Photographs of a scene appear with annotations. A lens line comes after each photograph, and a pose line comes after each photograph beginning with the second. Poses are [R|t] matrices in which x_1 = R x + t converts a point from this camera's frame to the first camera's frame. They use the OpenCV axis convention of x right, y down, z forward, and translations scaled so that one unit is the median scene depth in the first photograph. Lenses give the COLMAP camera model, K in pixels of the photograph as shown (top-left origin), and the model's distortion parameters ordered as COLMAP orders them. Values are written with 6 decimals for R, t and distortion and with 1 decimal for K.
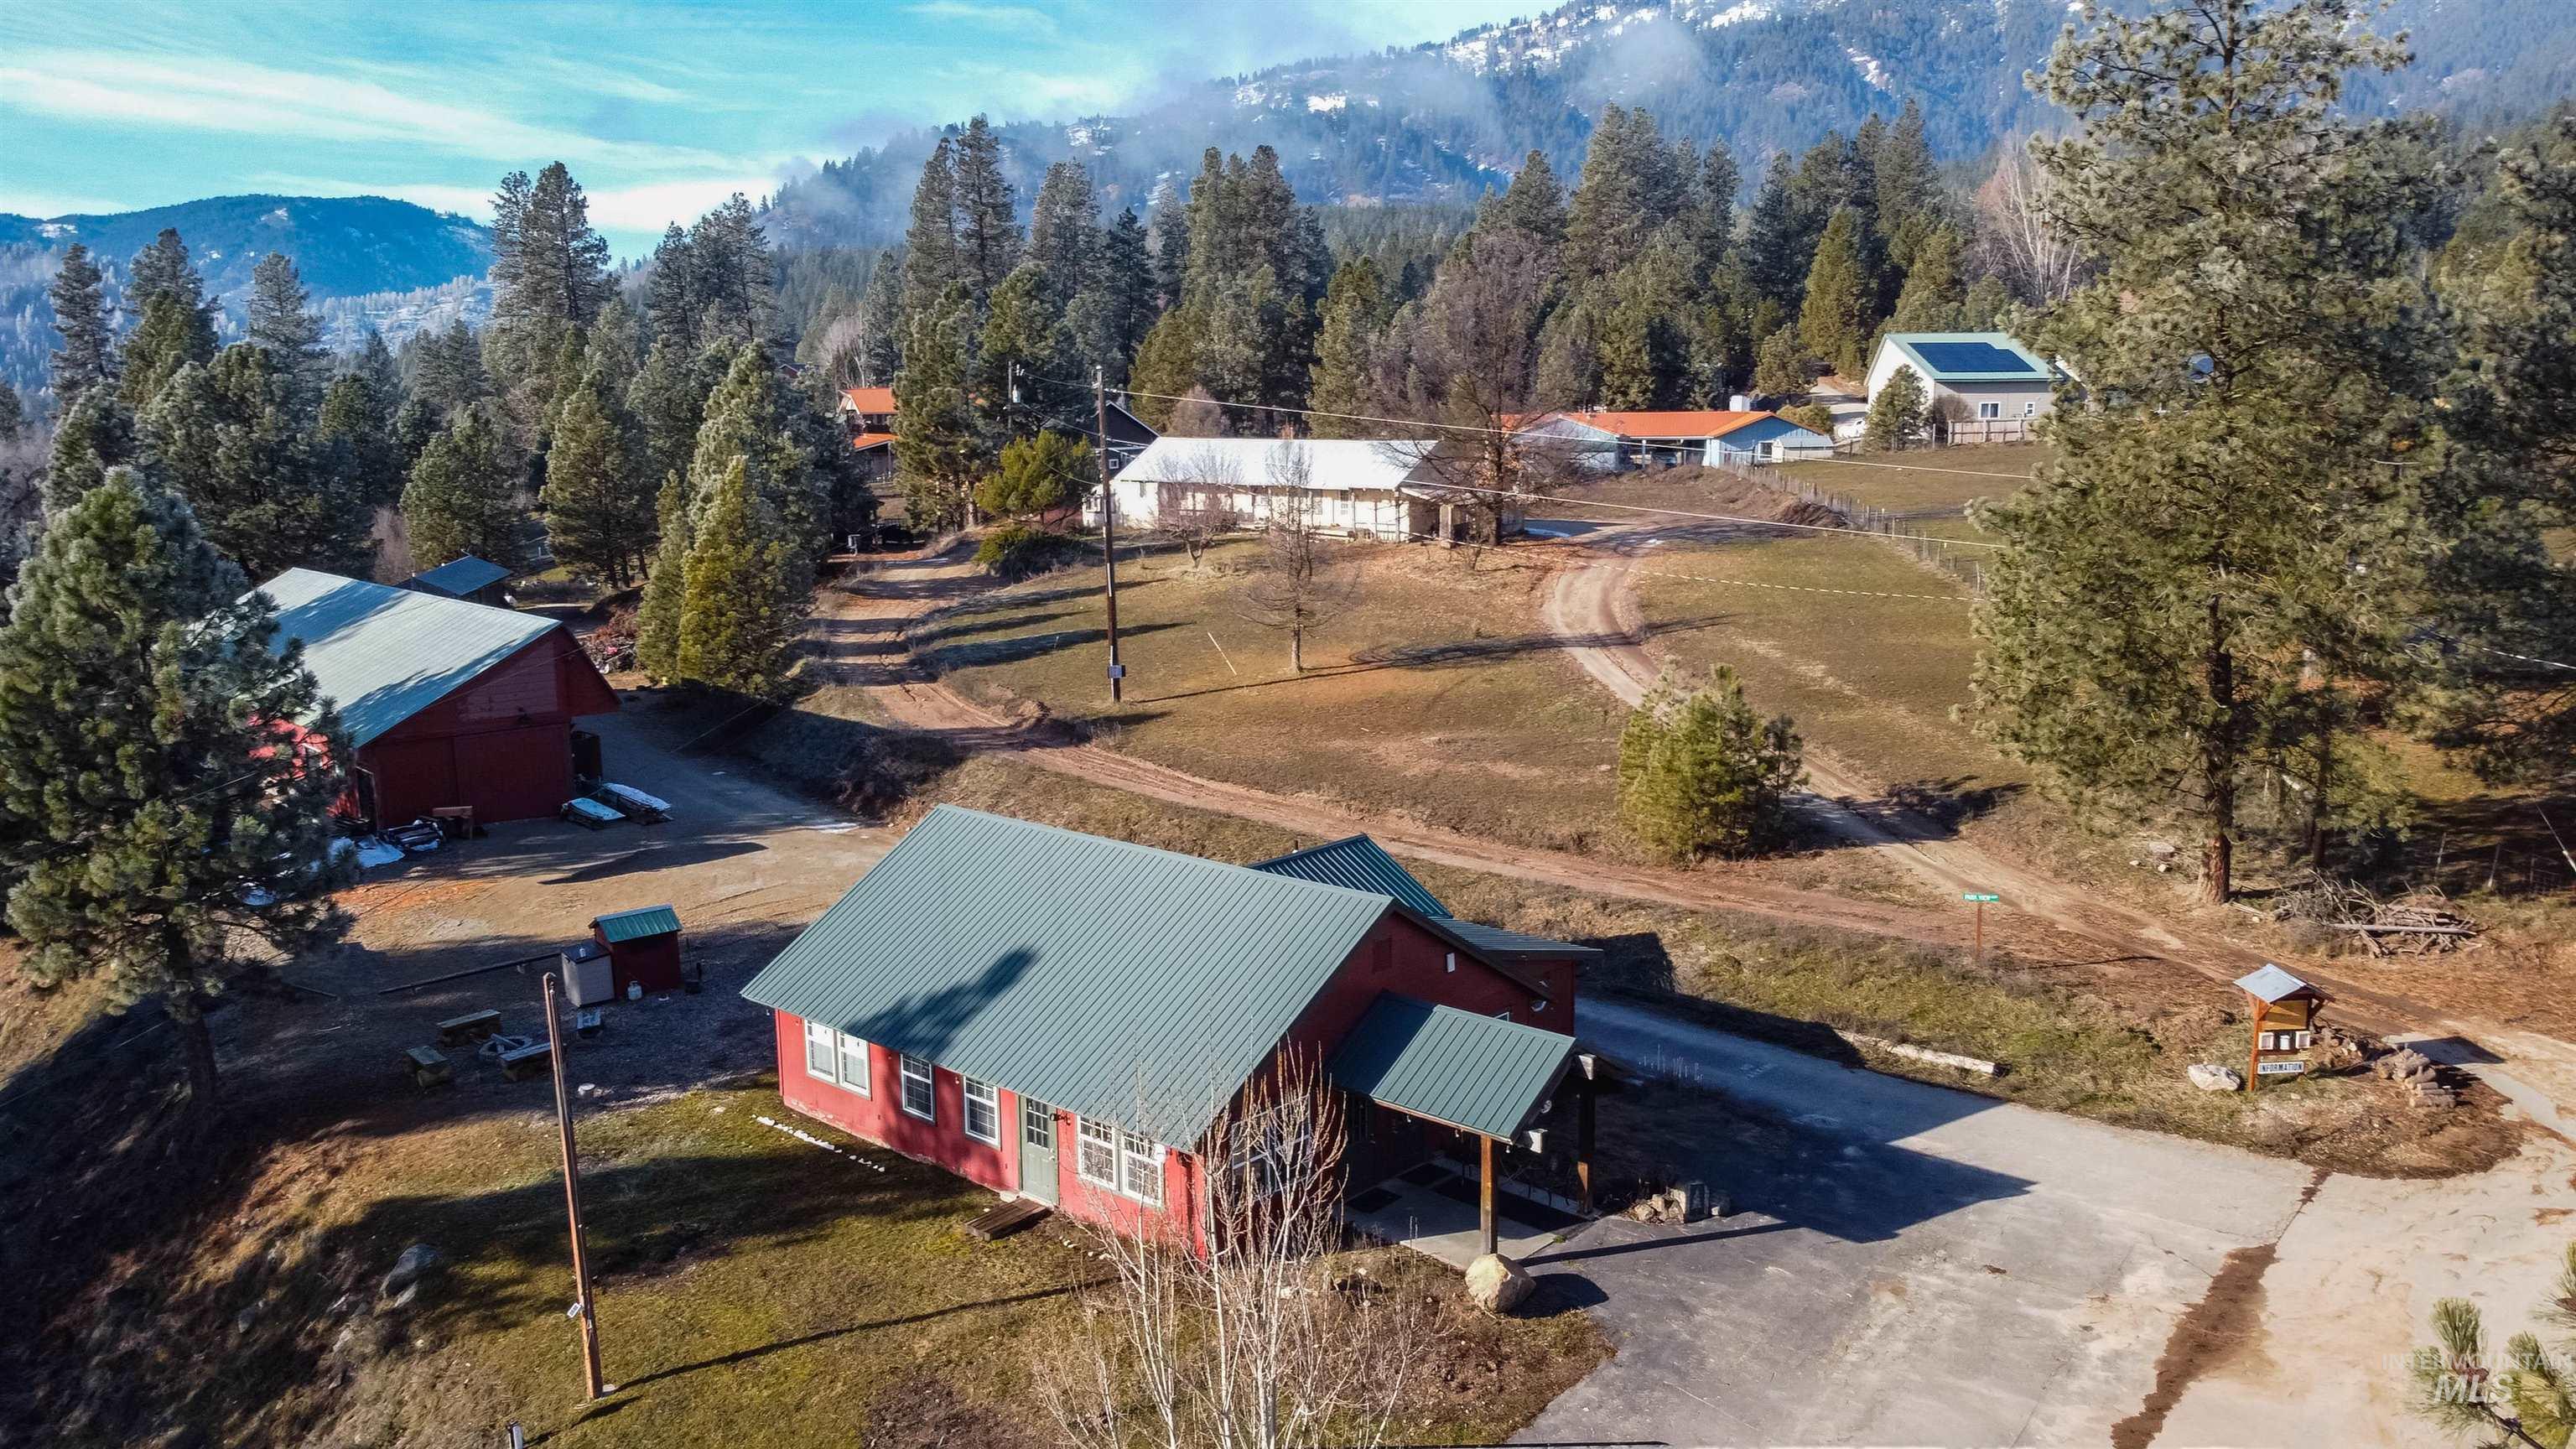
lens RADIAL K [[1945.5, 0, 1273.1], [0, 1945.5, 758.8], [0, 0, 1]] dist [0.006340, -0.003088]
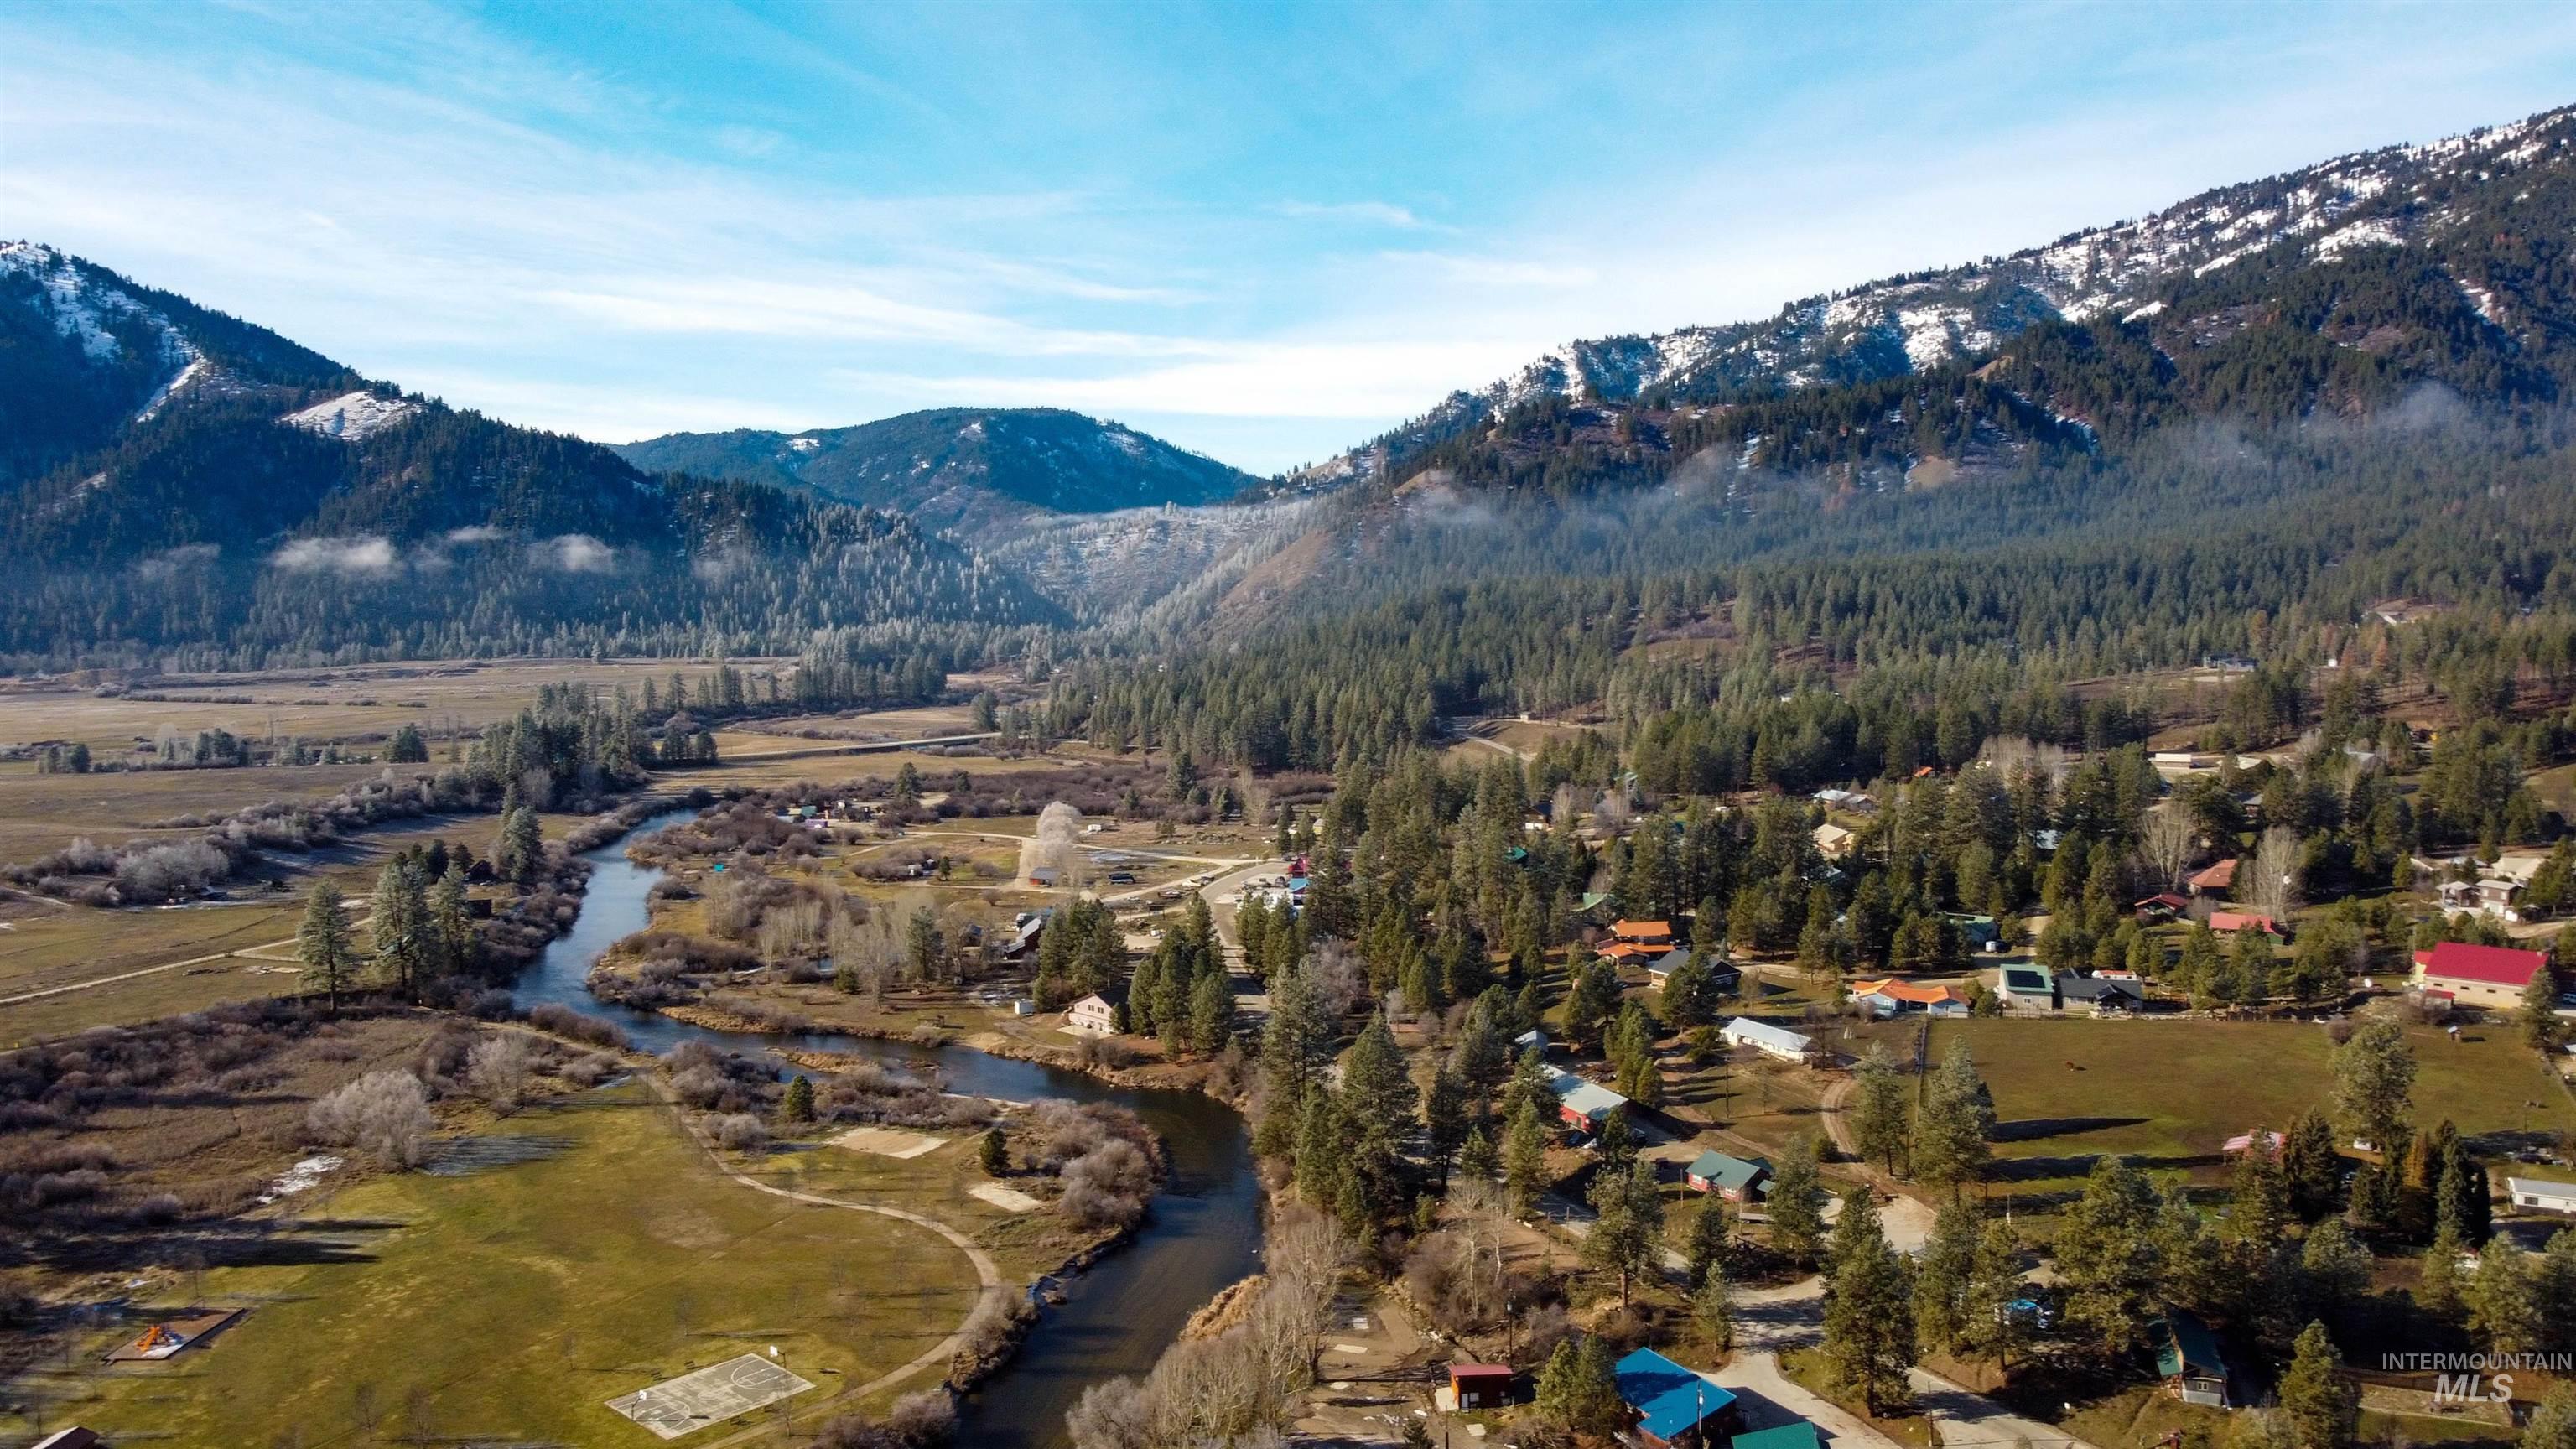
lens RADIAL K [[1945.5, 0, 1273.1], [0, 1945.5, 758.8], [0, 0, 1]] dist [0.006340, -0.003088]
pose [[0.957228, 0.028070, -0.287969, 0.202626], [-0.051333, 0.995969, -0.073553, -0.479552], [0.284744, 0.085189, 0.954811, -3.896048]]
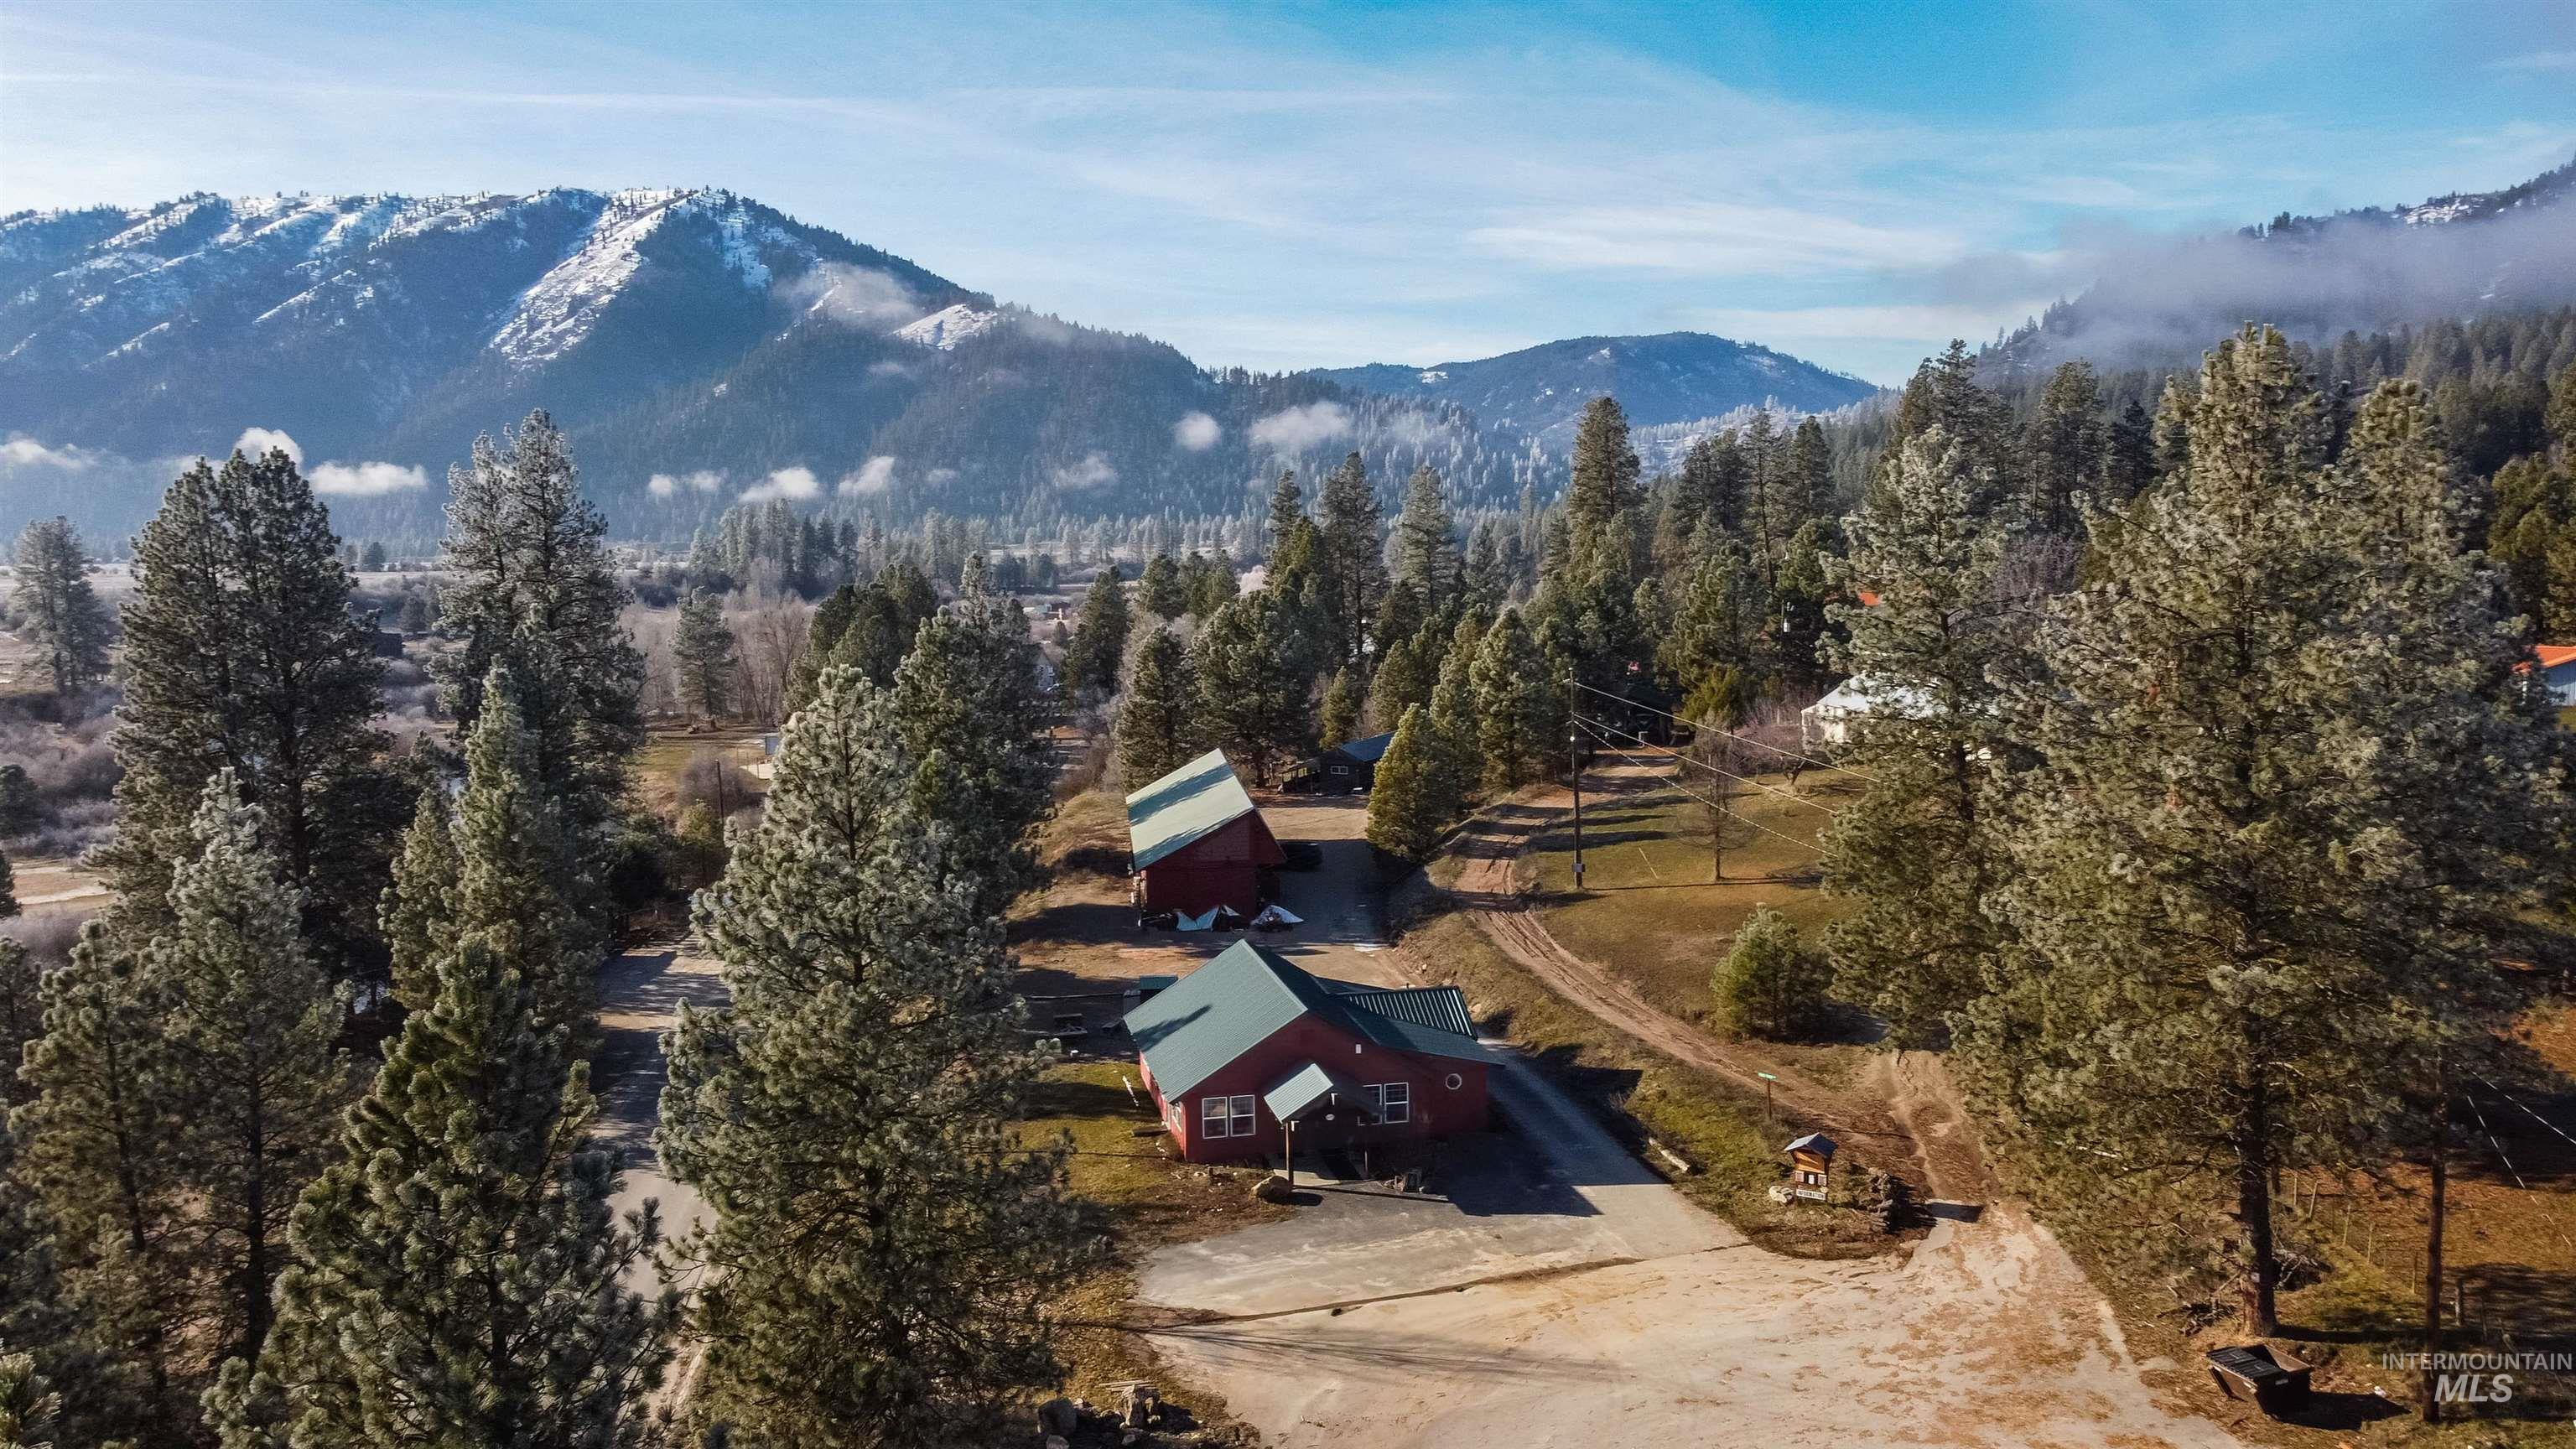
lens RADIAL K [[1945.5, 0, 1273.1], [0, 1945.5, 758.8], [0, 0, 1]] dist [0.006340, -0.003088]
pose [[0.809703, 0.067268, -0.582971, 0.524963], [-0.099948, 0.994702, -0.024043, -0.061058], [0.578265, 0.077734, 0.812137, -0.313600]]
